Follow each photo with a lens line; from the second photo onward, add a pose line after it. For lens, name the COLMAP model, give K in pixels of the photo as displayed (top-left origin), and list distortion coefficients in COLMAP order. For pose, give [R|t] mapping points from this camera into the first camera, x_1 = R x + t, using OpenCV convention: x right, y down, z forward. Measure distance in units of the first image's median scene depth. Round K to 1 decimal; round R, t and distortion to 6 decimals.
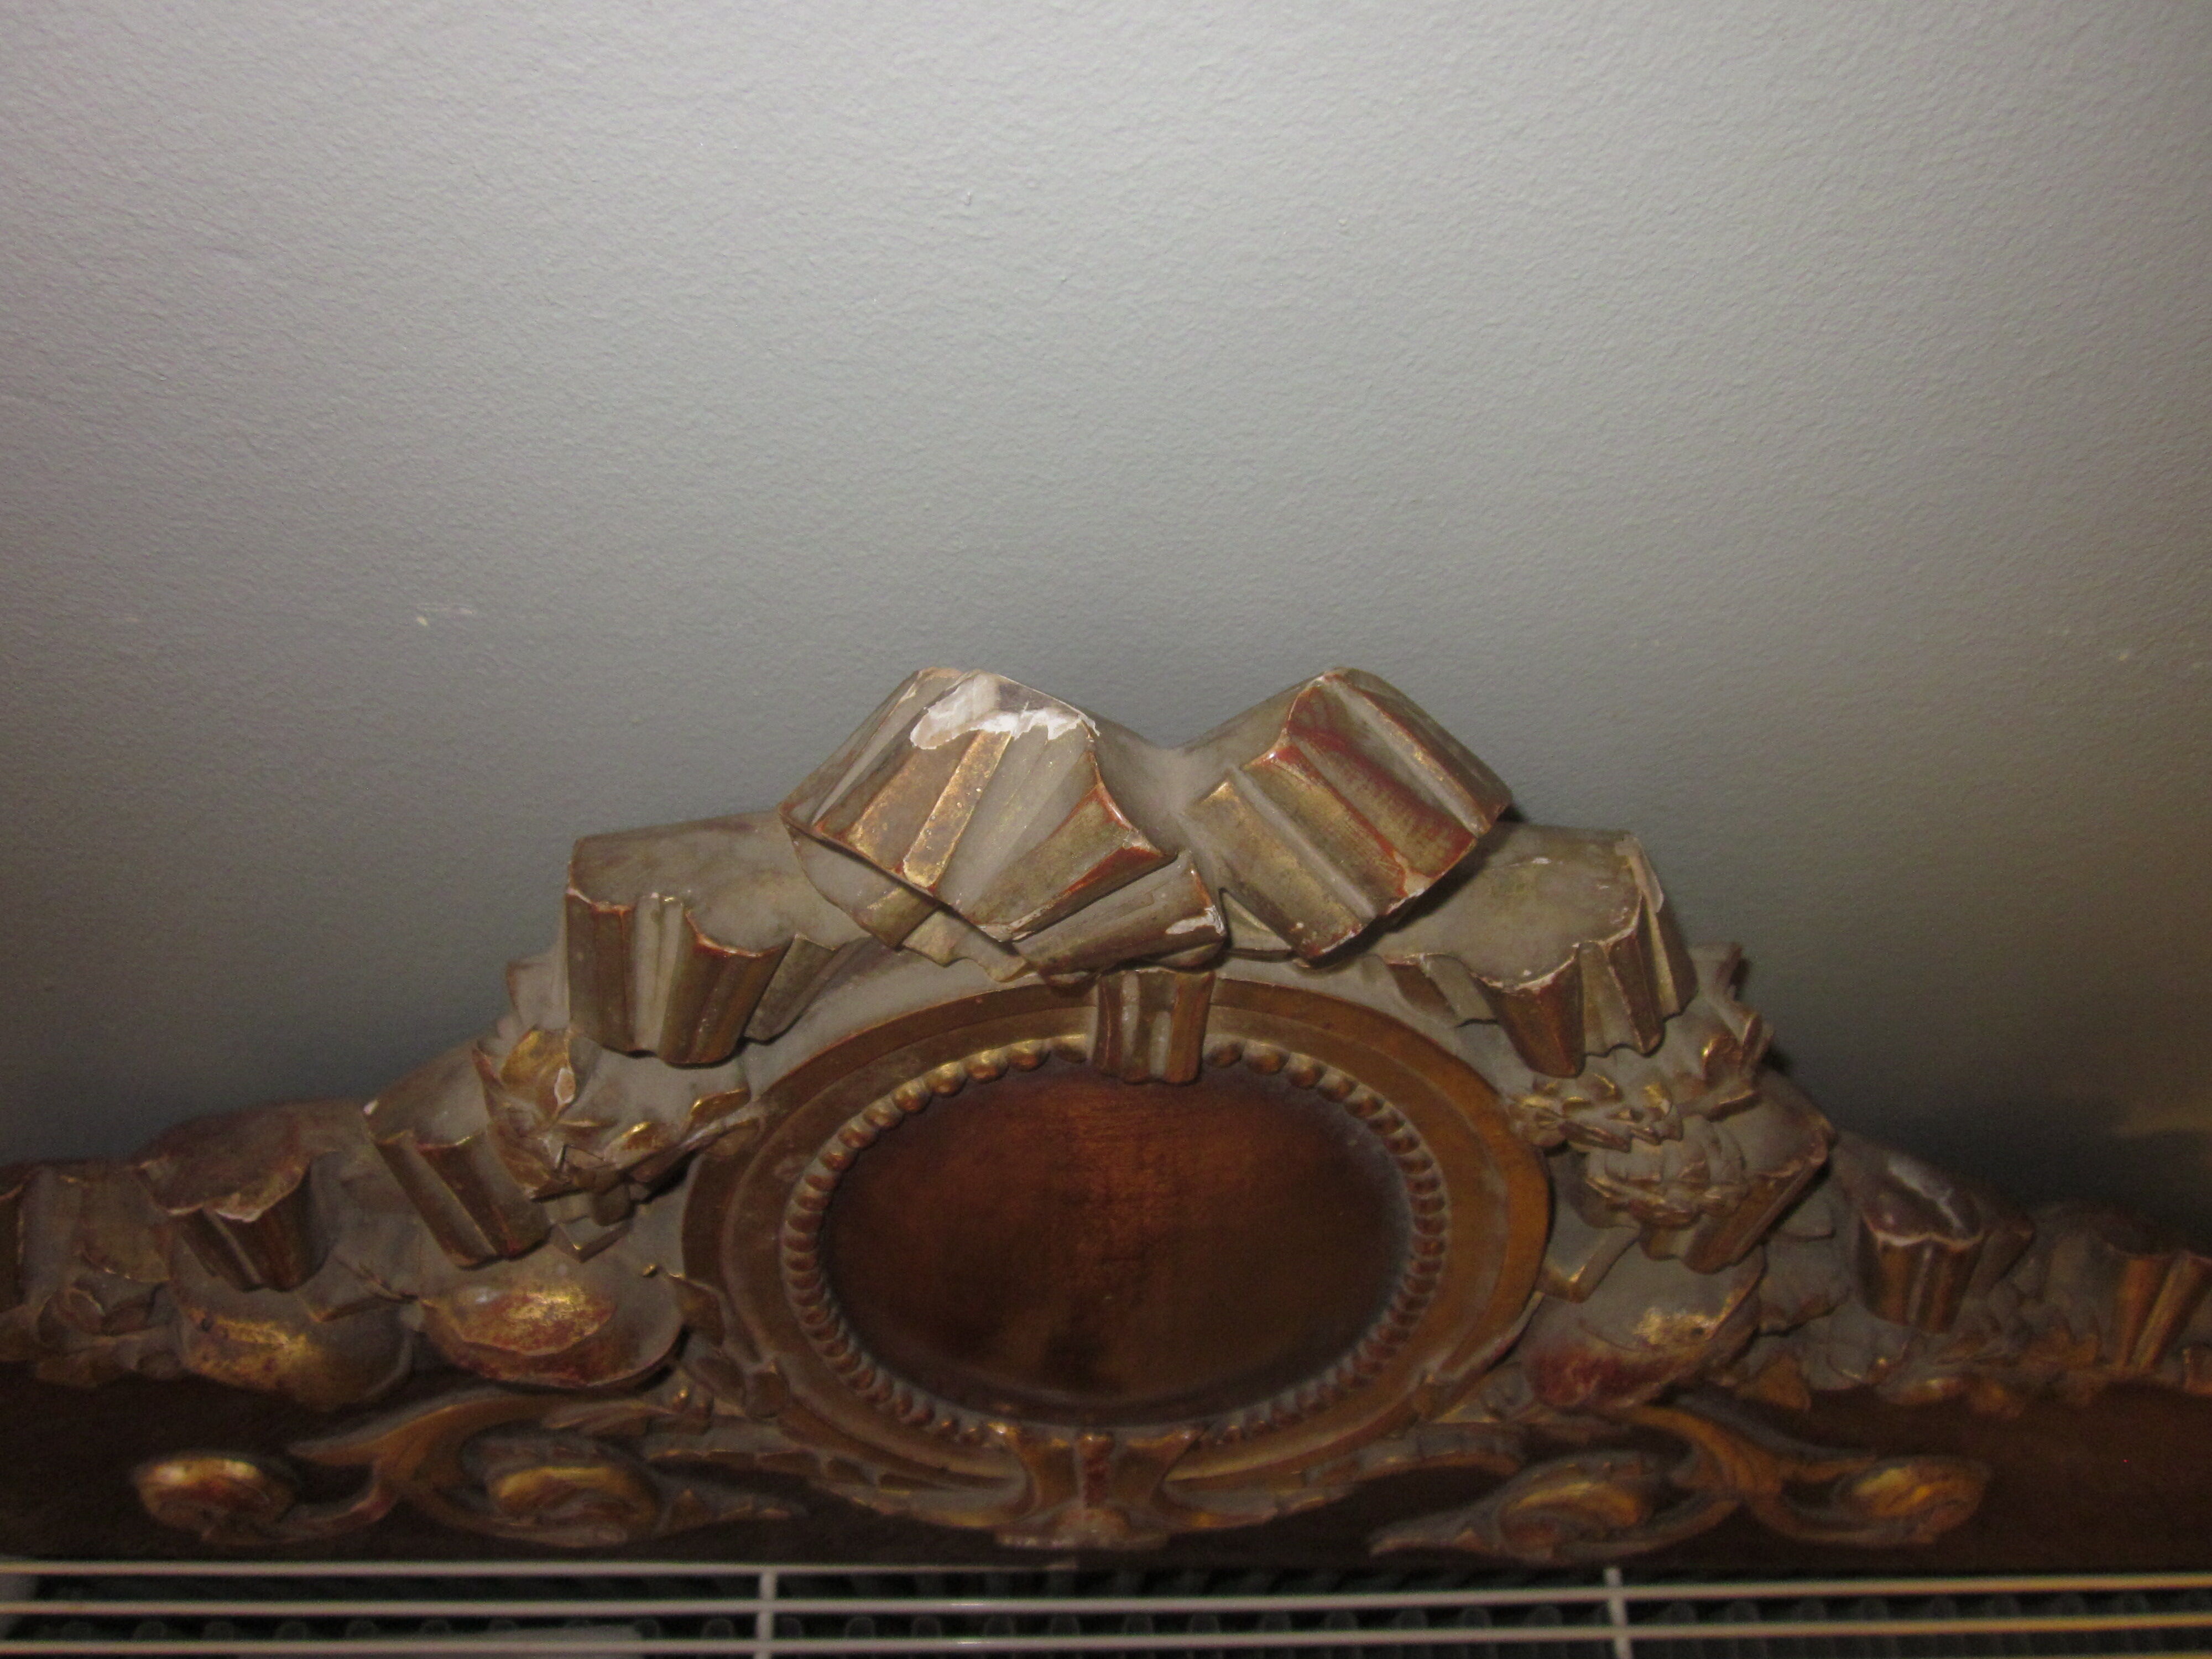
lens RADIAL K [[1802.0, 0, 1106.0], [0, 1802.0, 829.5], [0, 0, 1]] dist [-0.040575, 0.012505]
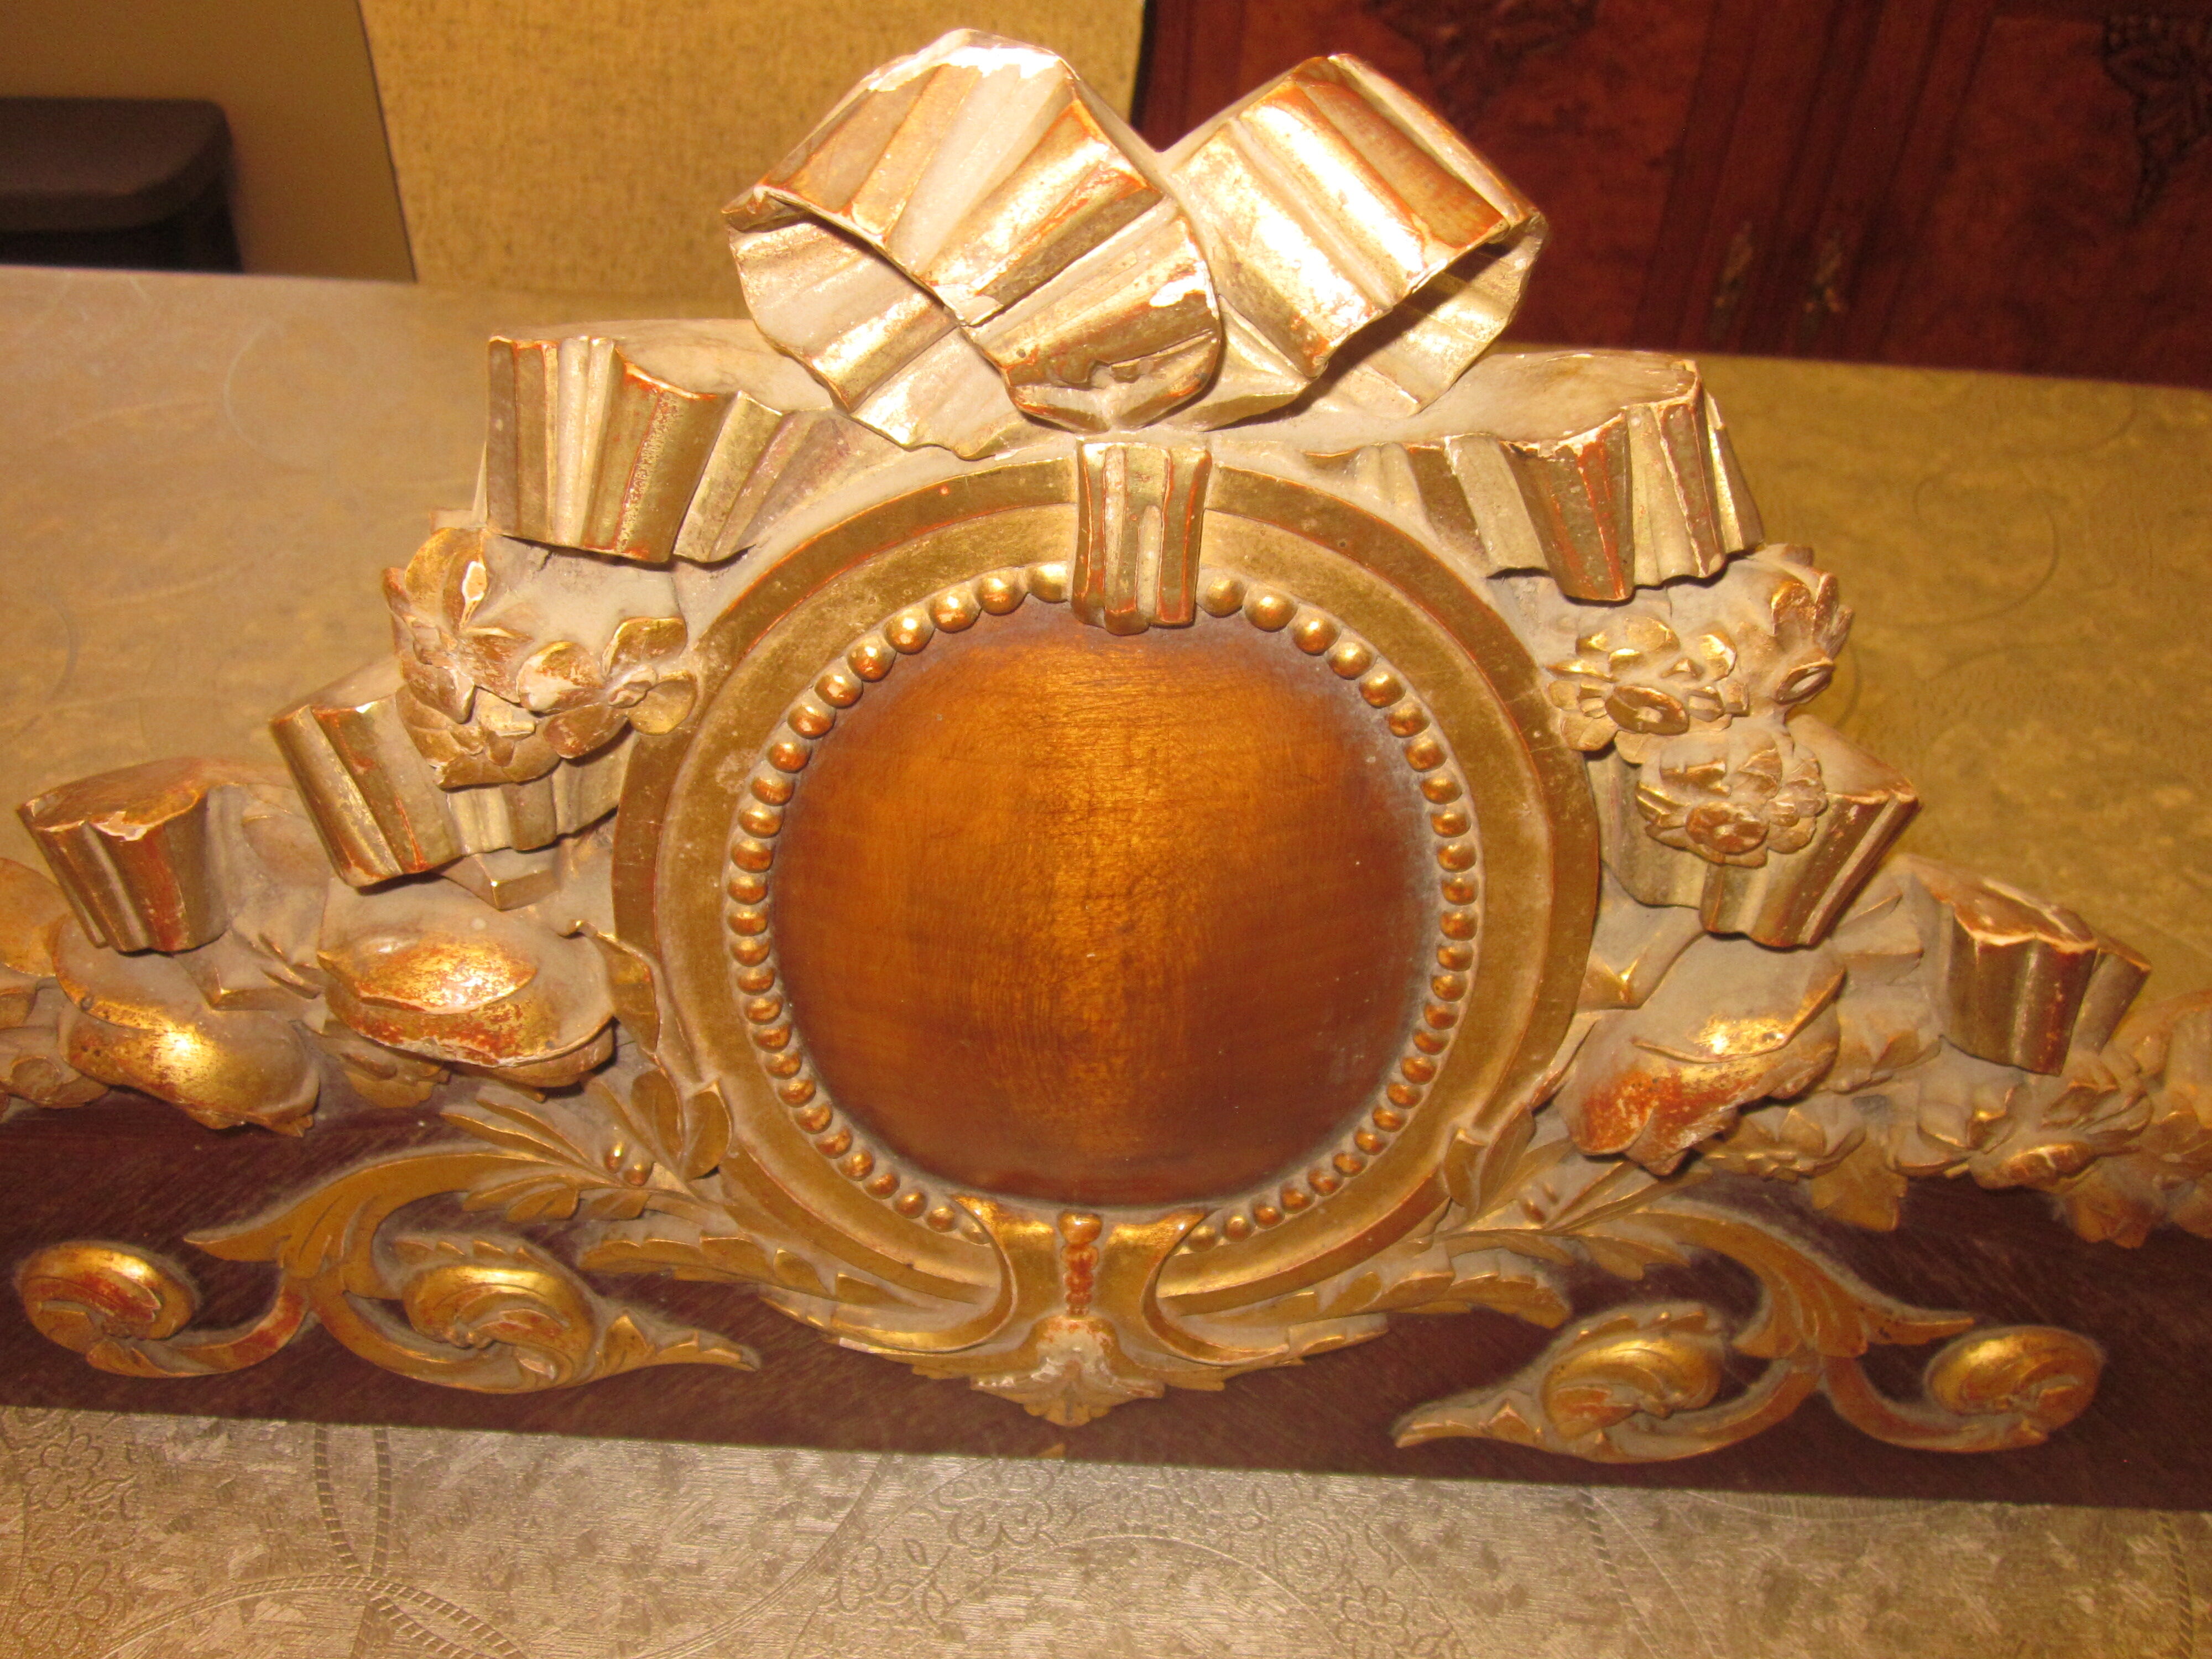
lens RADIAL K [[1817.0, 0, 1096.1], [0, 1817.0, 830.2], [0, 0, 1]] dist [-0.035076, 0.001500]
pose [[0.999388, 0.021901, -0.027285, 0.026450], [-0.024766, 0.993675, -0.109530, 0.294919], [0.024713, 0.110139, 0.993609, 0.112180]]
